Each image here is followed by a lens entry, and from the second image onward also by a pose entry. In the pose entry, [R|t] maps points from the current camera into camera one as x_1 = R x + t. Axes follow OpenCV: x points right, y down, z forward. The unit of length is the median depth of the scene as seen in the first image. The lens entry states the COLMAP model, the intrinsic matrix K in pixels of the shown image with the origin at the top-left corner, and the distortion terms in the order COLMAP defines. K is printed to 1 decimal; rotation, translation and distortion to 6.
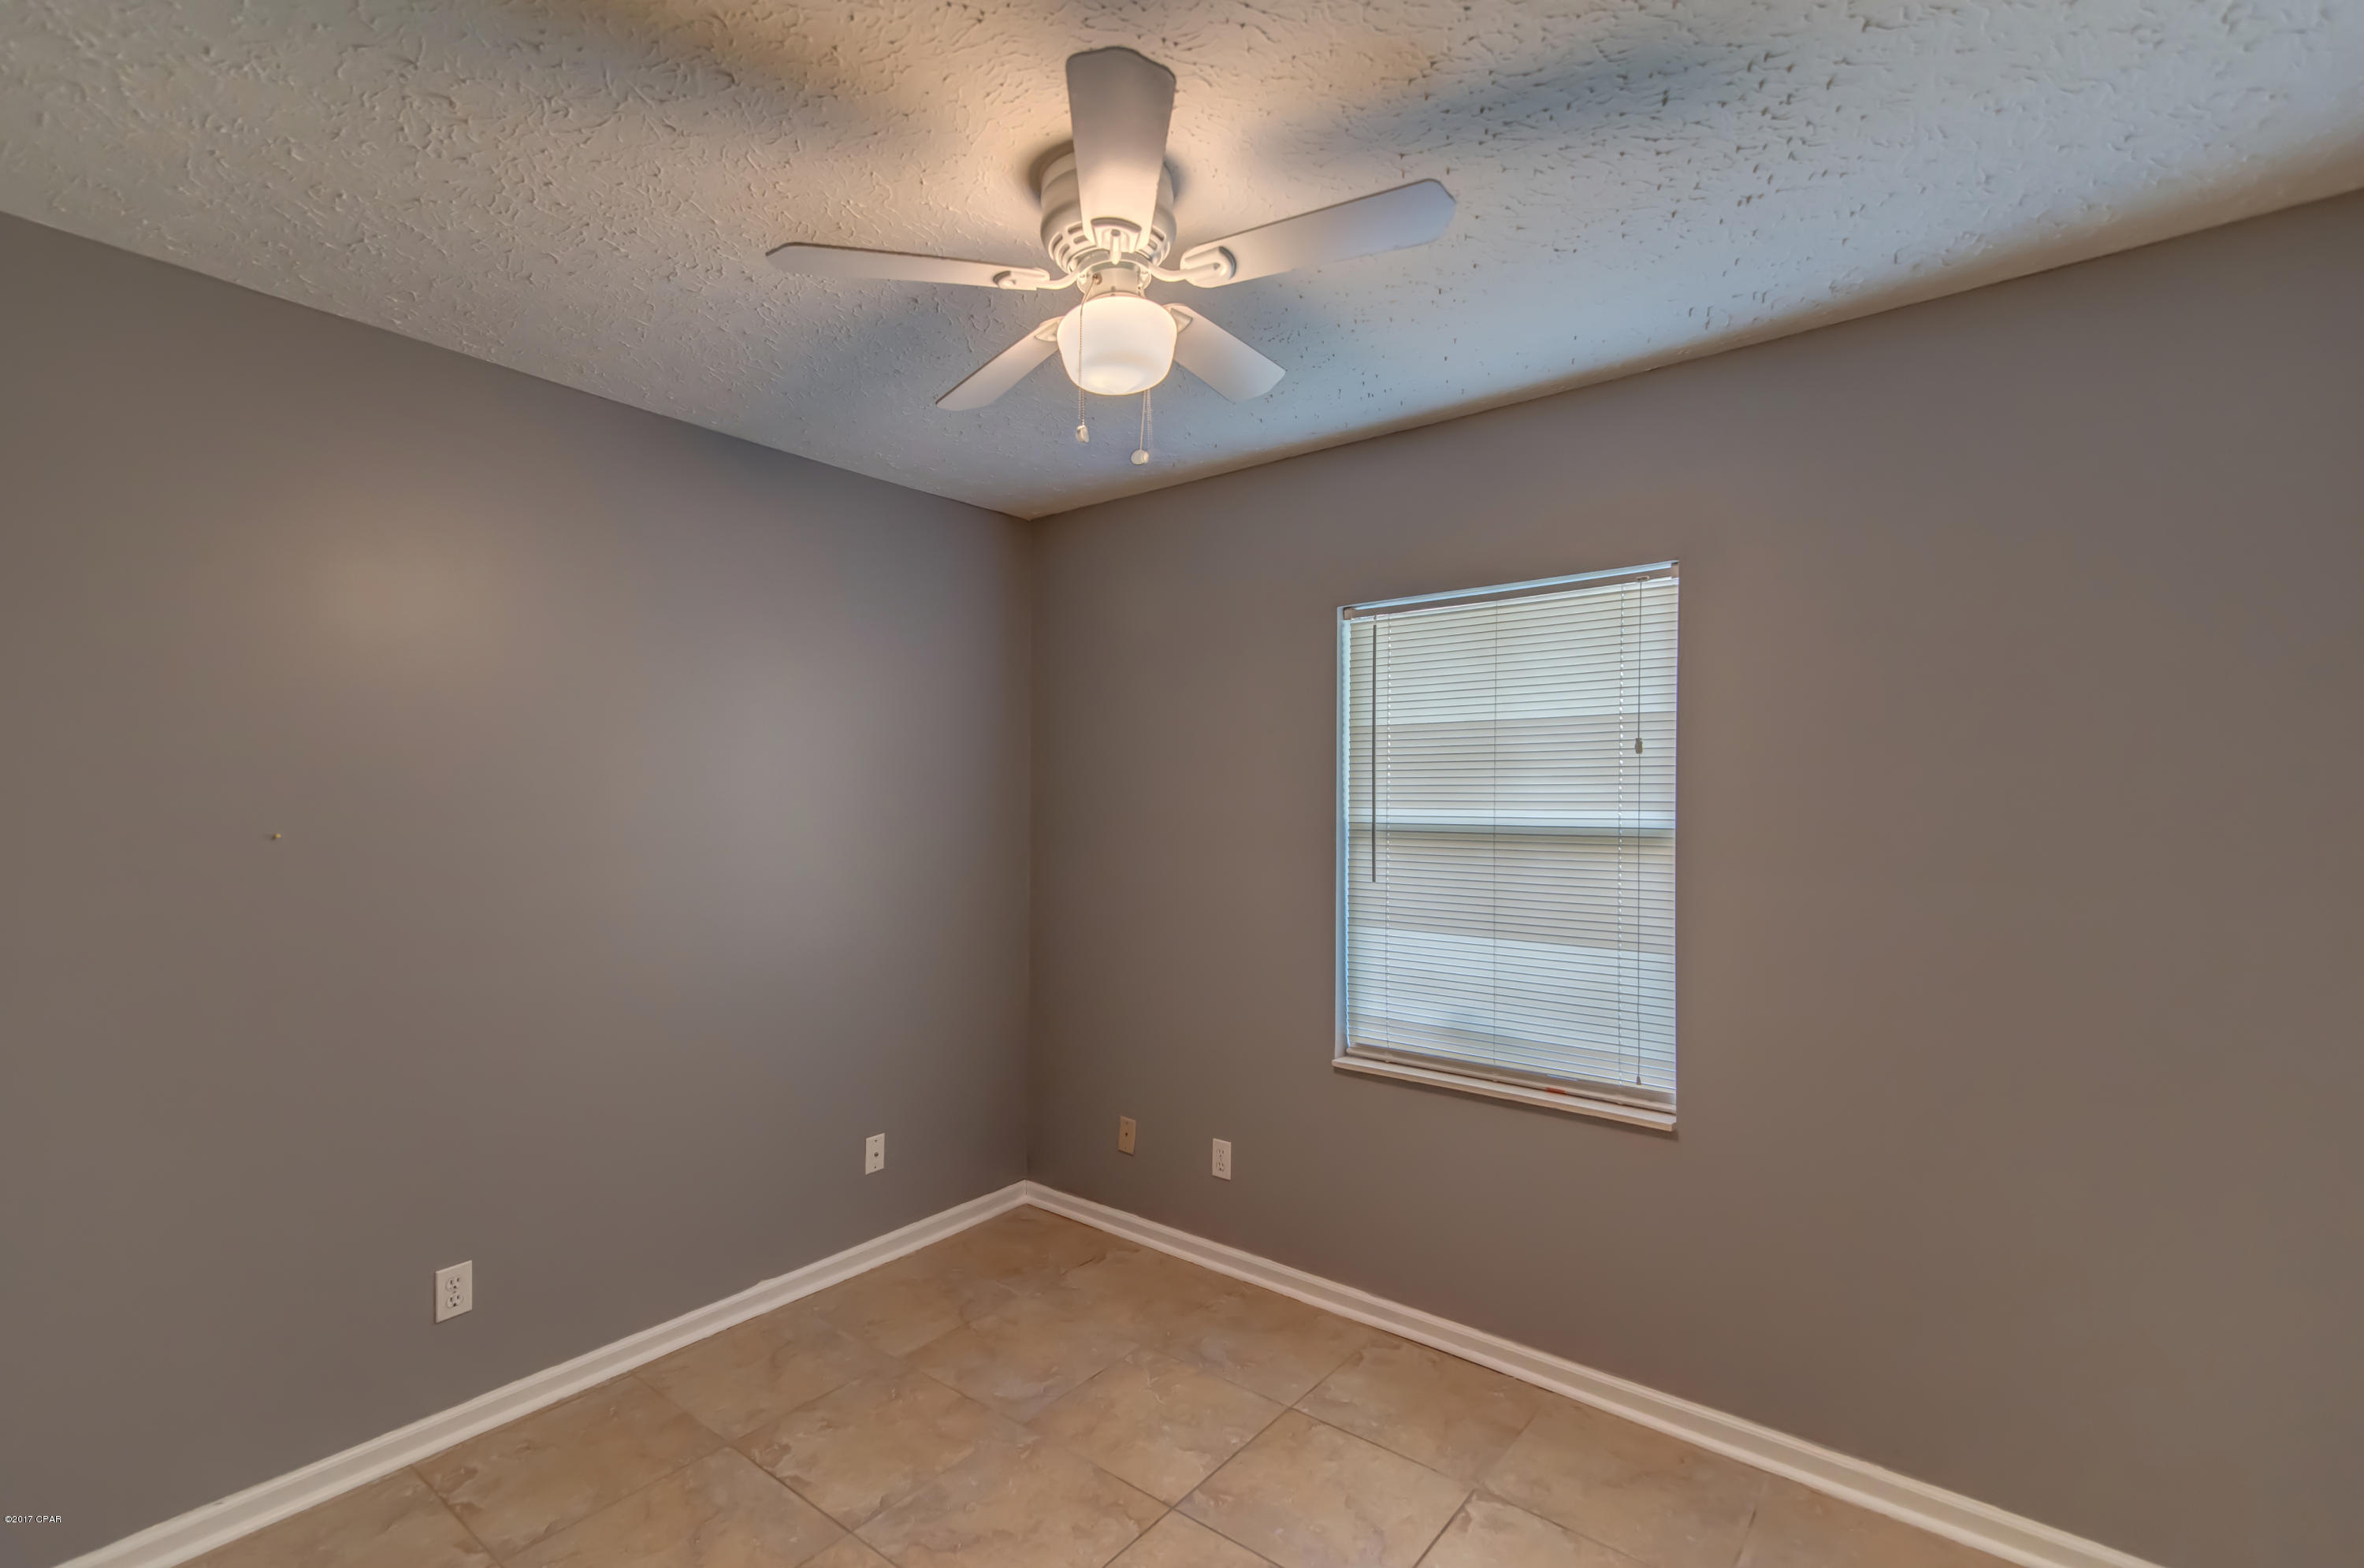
lens RADIAL K [[1071.5, 0, 1160.2], [0, 1071.5, 784.6], [0, 0, 1]] dist [0.071746, -0.000565]
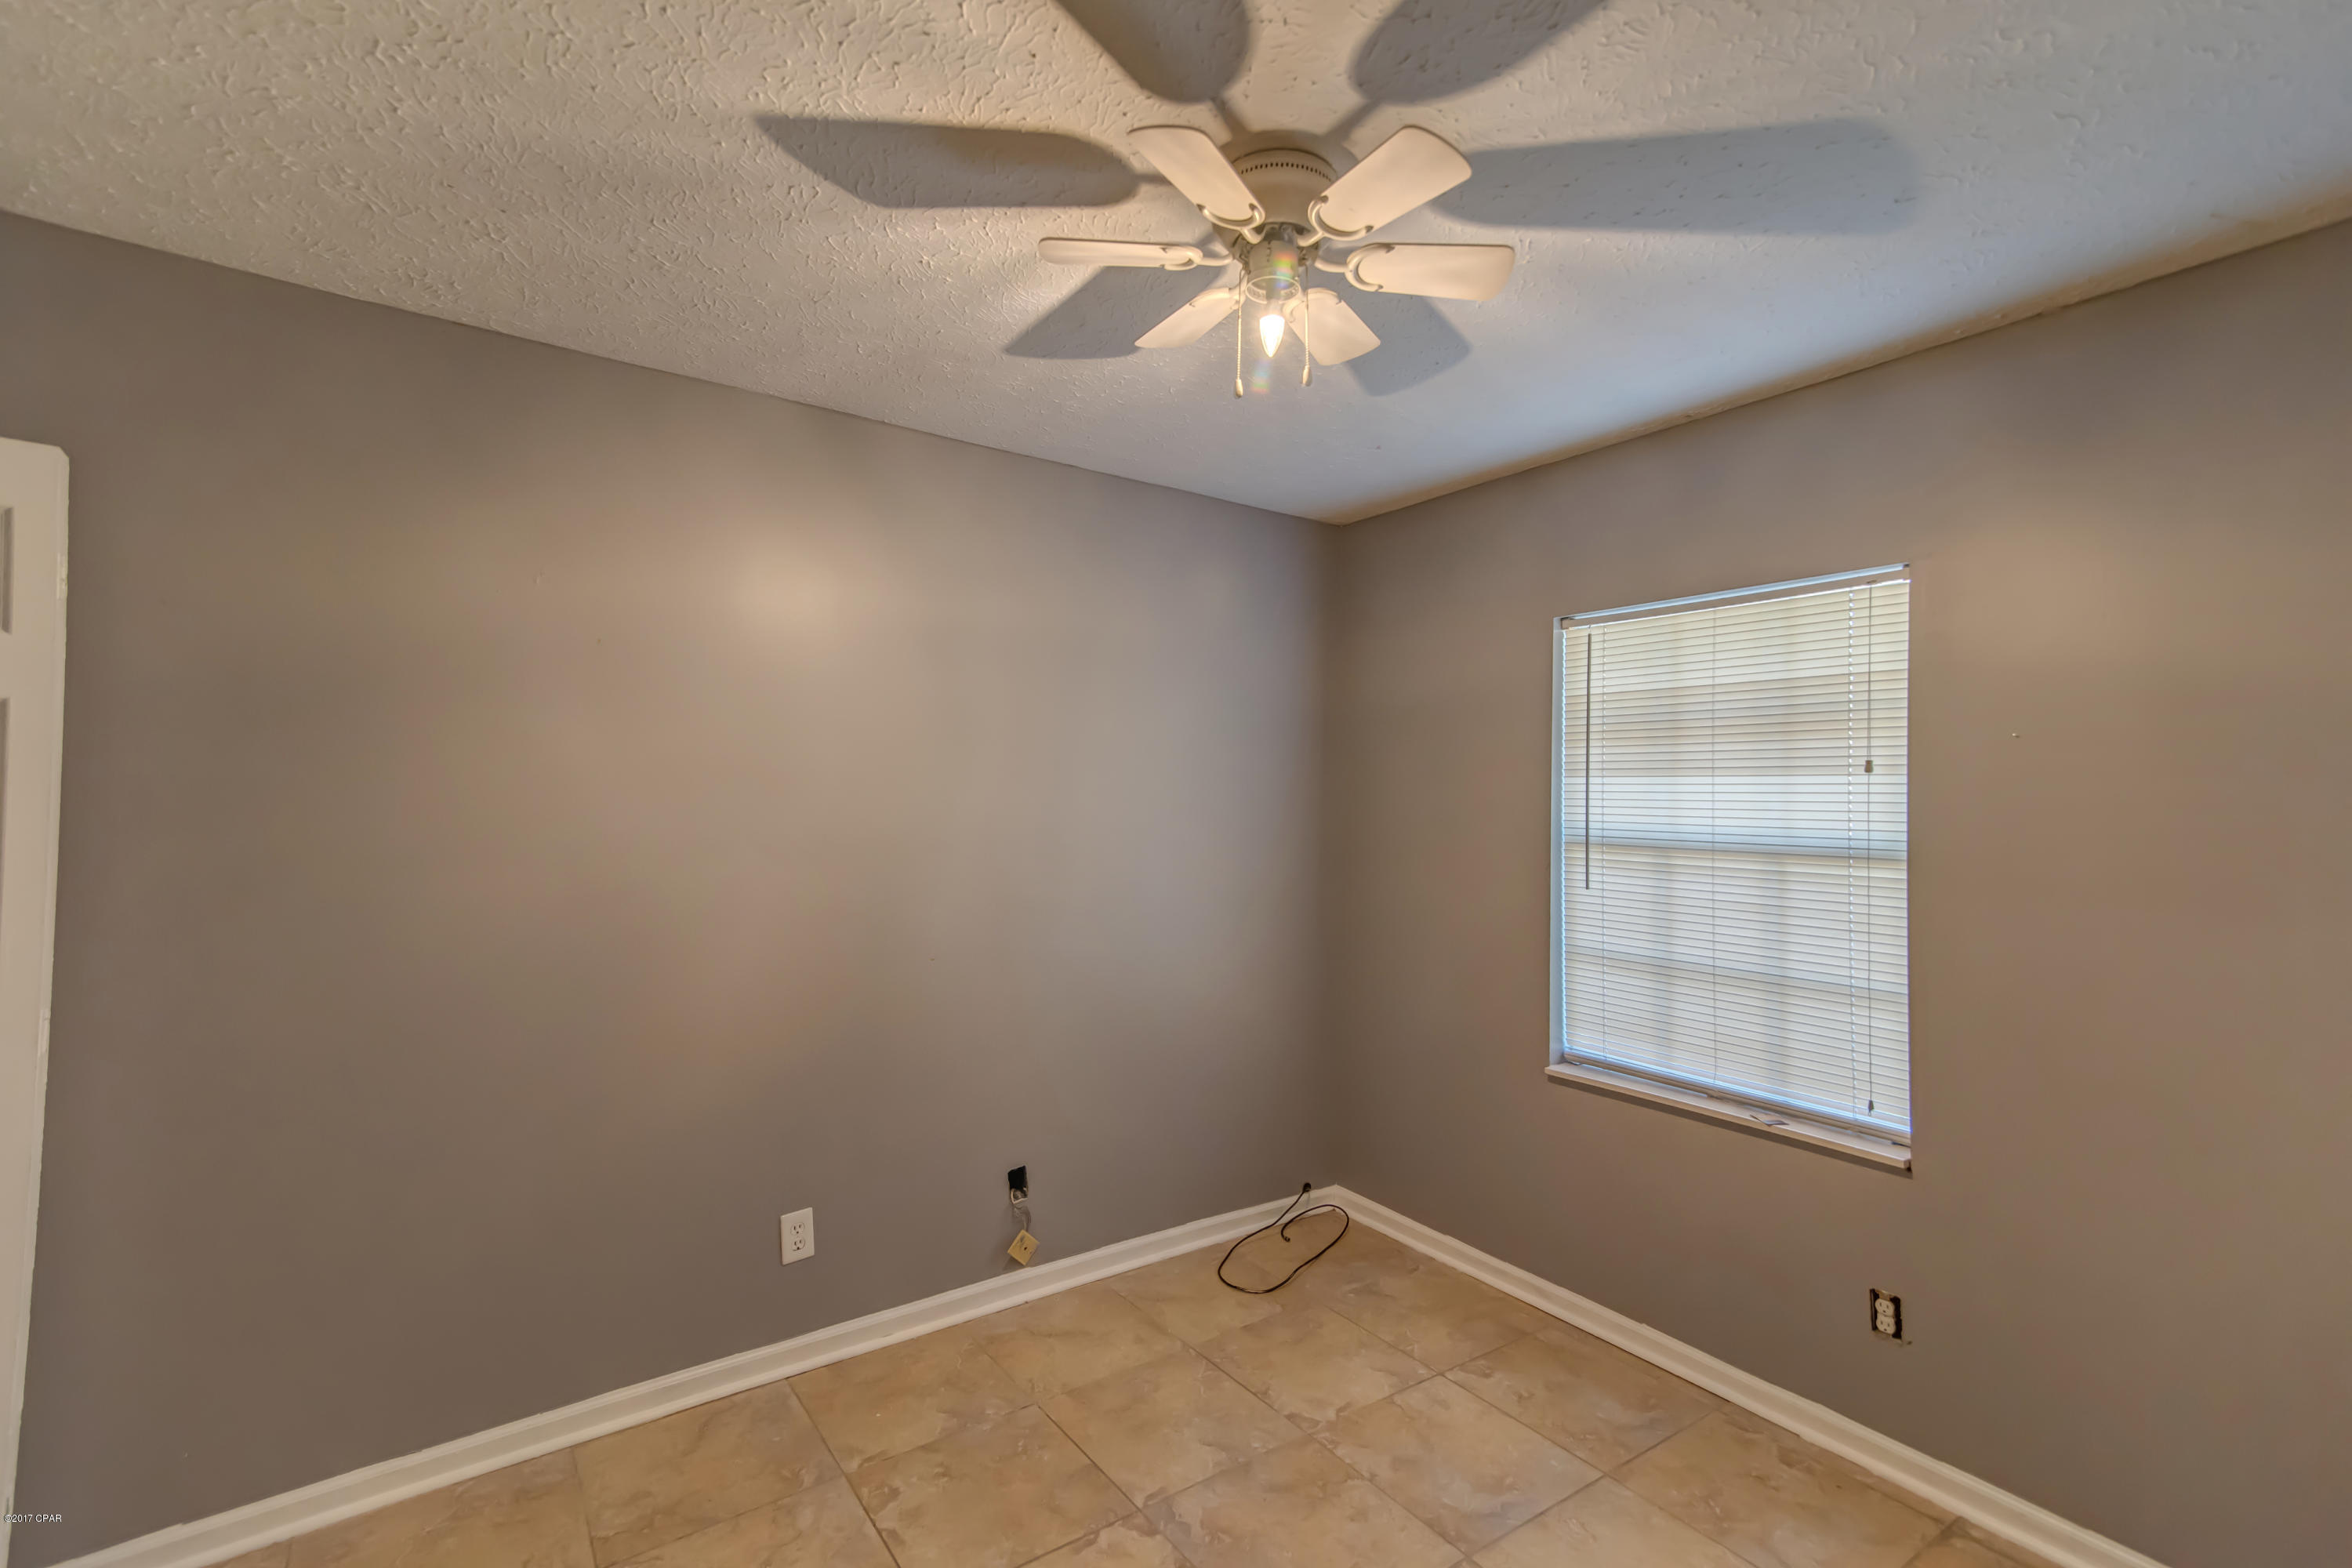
lens RADIAL K [[1066.1, 0, 1154.3], [0, 1066.1, 784.6], [0, 0, 1]] dist [0.071746, -0.000565]
pose [[0.957784, 0.006824, -0.287407, 0.104576], [-0.008409, 0.999955, -0.004283, -0.001288], [0.287365, 0.006519, 0.957799, -0.083521]]
